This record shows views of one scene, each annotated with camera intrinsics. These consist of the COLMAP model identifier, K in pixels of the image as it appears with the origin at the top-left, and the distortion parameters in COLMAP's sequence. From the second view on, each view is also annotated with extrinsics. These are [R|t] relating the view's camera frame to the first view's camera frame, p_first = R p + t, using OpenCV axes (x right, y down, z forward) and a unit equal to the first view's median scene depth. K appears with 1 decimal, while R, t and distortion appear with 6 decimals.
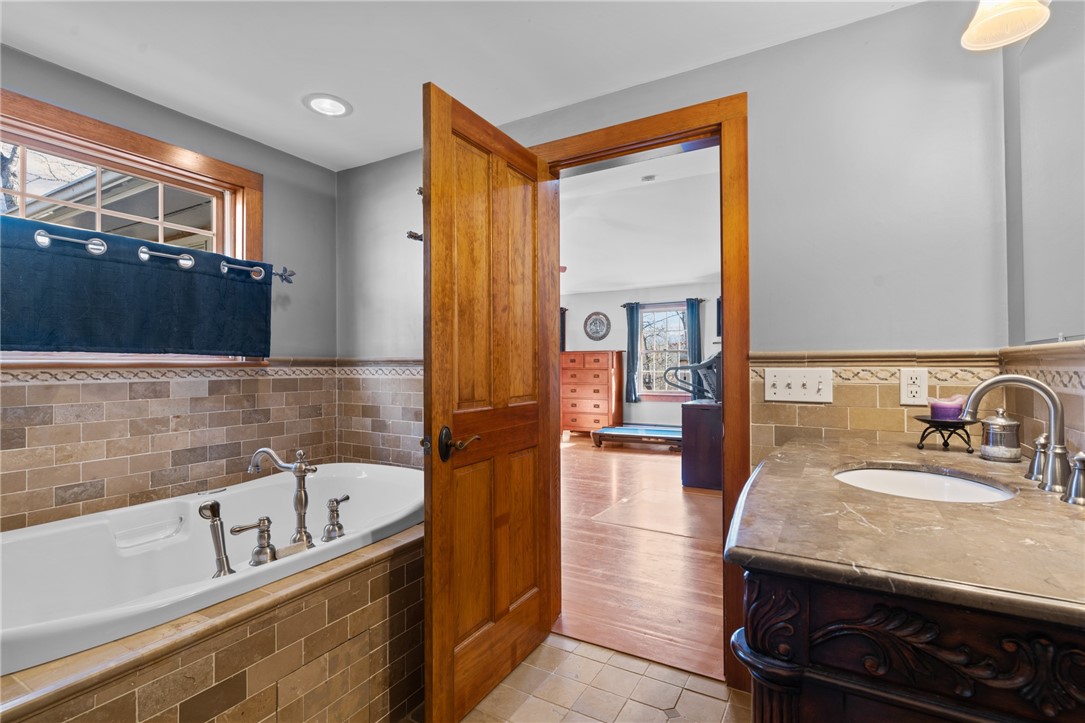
lens RADIAL K [[523.4, 0, 542.5], [0, 523.4, 361.5], [0, 0, 1]] dist [-0.000838, -0.000020]
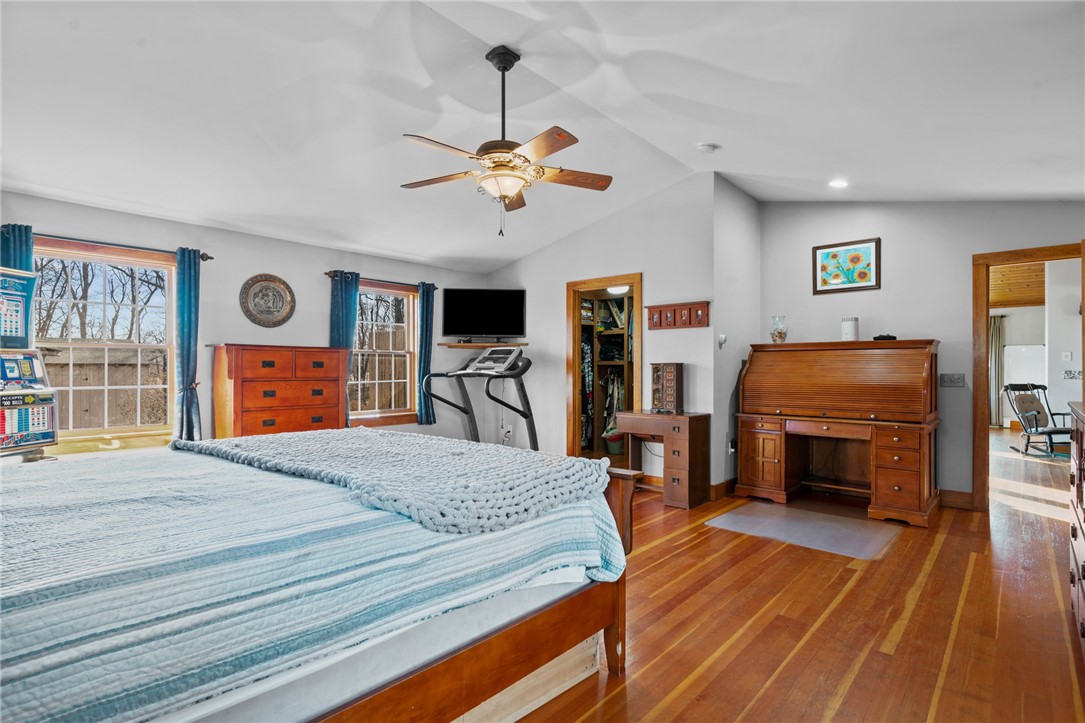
lens RADIAL K [[530.3, 0, 543.7], [0, 530.3, 367.8], [0, 0, 1]] dist [0.000024, 0.000172]
pose [[0.215179, 0.007269, 0.976548, -0.388559], [-0.011964, 0.999917, -0.004807, 0.001777], [-0.976501, -0.010649, 0.215248, 0.630360]]
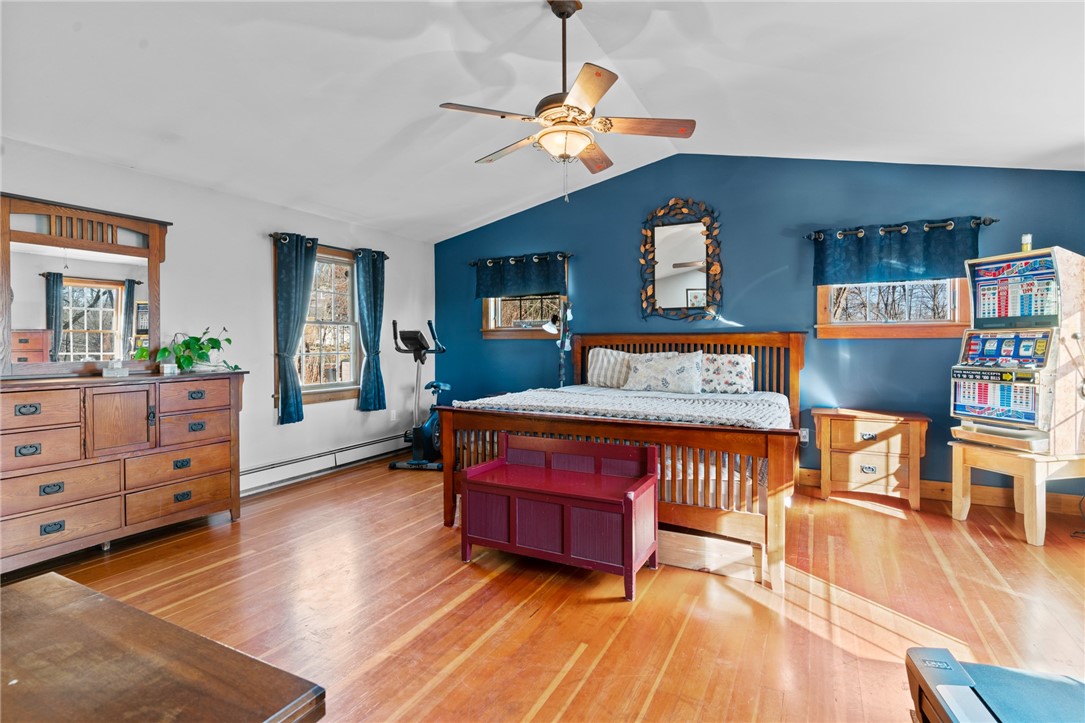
lens RADIAL K [[528.9, 0, 541.4], [0, 528.9, 348.4], [0, 0, 1]] dist [0.000687, 0.000592]
pose [[0.035370, 0.019062, -0.999192, 0.283041], [0.012098, 0.999737, 0.019501, -0.006040], [0.999301, -0.012778, 0.035130, 0.709721]]
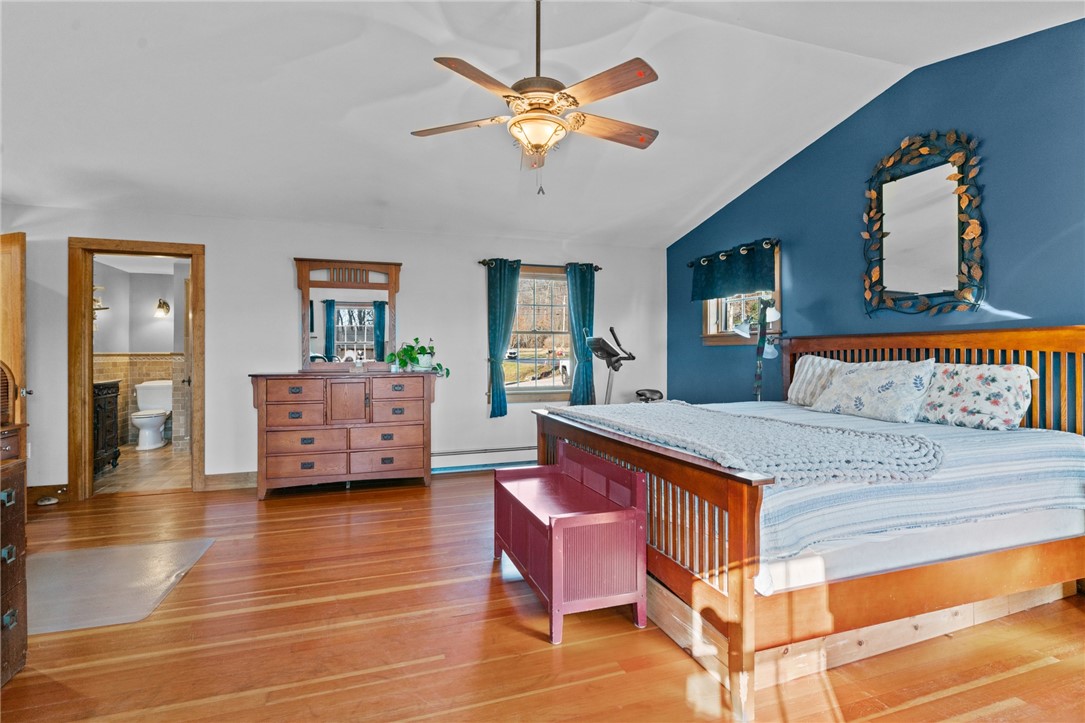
lens RADIAL K [[528.3, 0, 542.5], [0, 528.3, 355.4], [0, 0, 1]] dist [0.001444, 0.001501]
pose [[-0.658755, 0.012019, -0.752262, 0.184907], [0.016023, 0.999870, 0.001943, 0.001883], [0.752187, -0.010773, -0.658862, 0.935997]]
